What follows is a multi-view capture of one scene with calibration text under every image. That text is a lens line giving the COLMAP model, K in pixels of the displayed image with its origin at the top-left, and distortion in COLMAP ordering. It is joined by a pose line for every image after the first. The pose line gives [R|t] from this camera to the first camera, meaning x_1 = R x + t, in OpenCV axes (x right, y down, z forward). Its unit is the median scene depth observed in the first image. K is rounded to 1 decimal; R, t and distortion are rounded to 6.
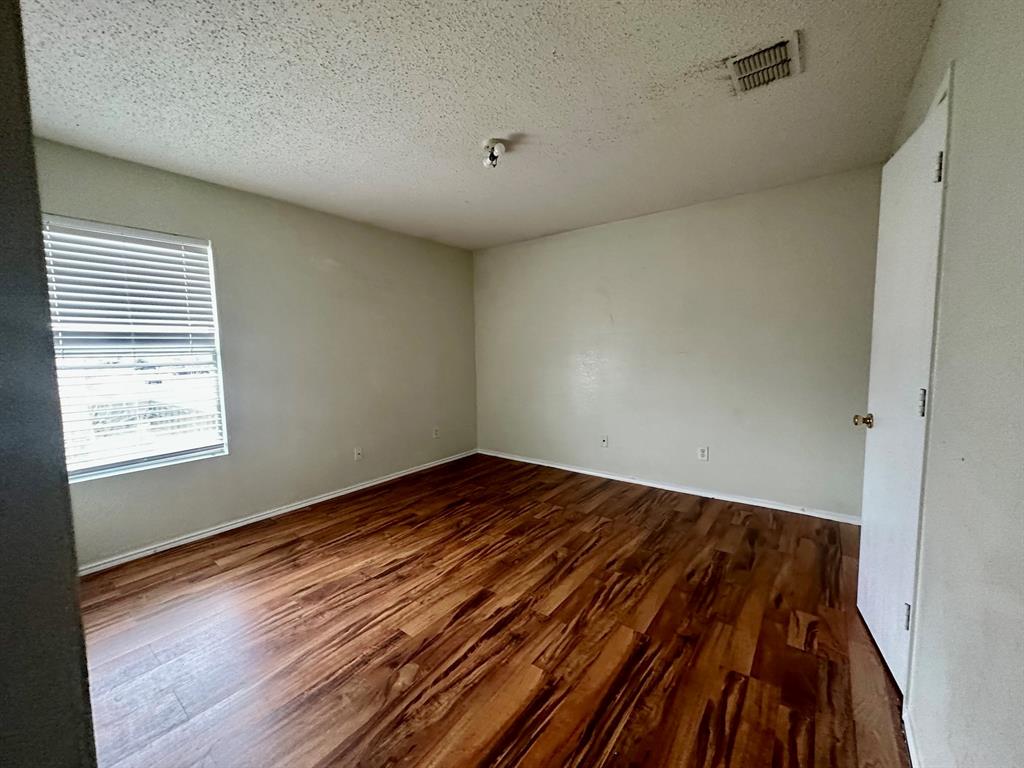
lens RADIAL K [[409.1, 0, 510.4], [0, 409.1, 384.8], [0, 0, 1]] dist [-0.002796, 0.000747]
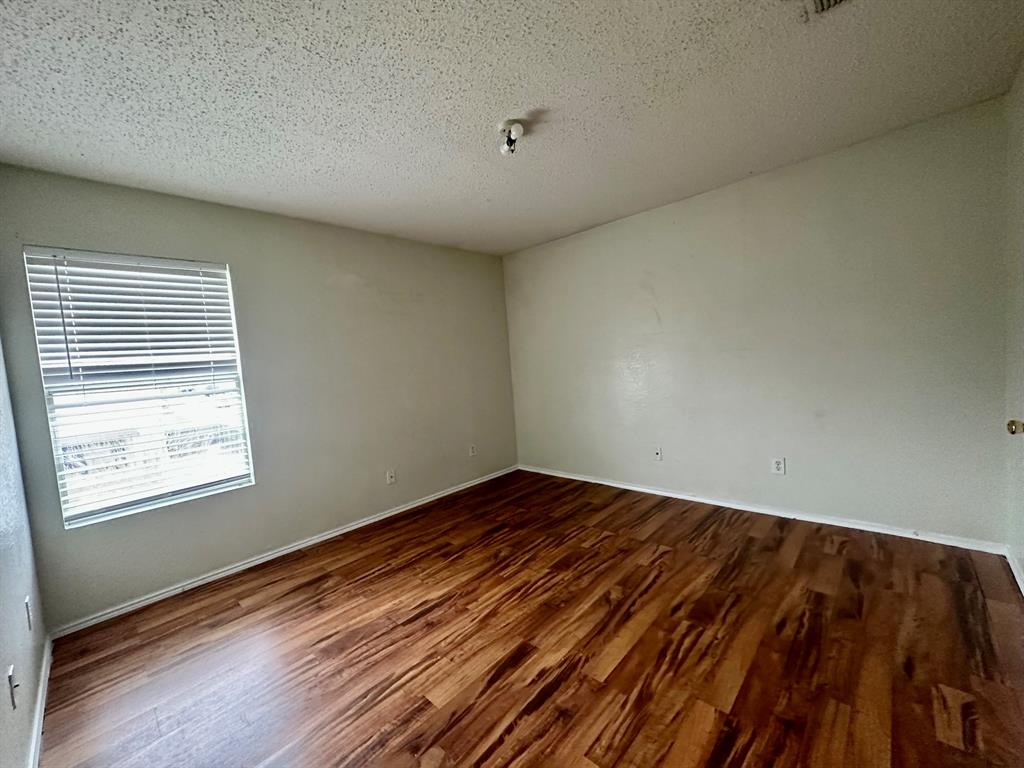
lens RADIAL K [[409.1, 0, 510.2], [0, 409.1, 384.8], [0, 0, 1]] dist [-0.002796, 0.000747]
pose [[0.993089, -0.052137, -0.105150, 0.021986], [0.050064, 0.998498, -0.022257, -0.015152], [0.106152, 0.016839, 0.994207, 0.135259]]
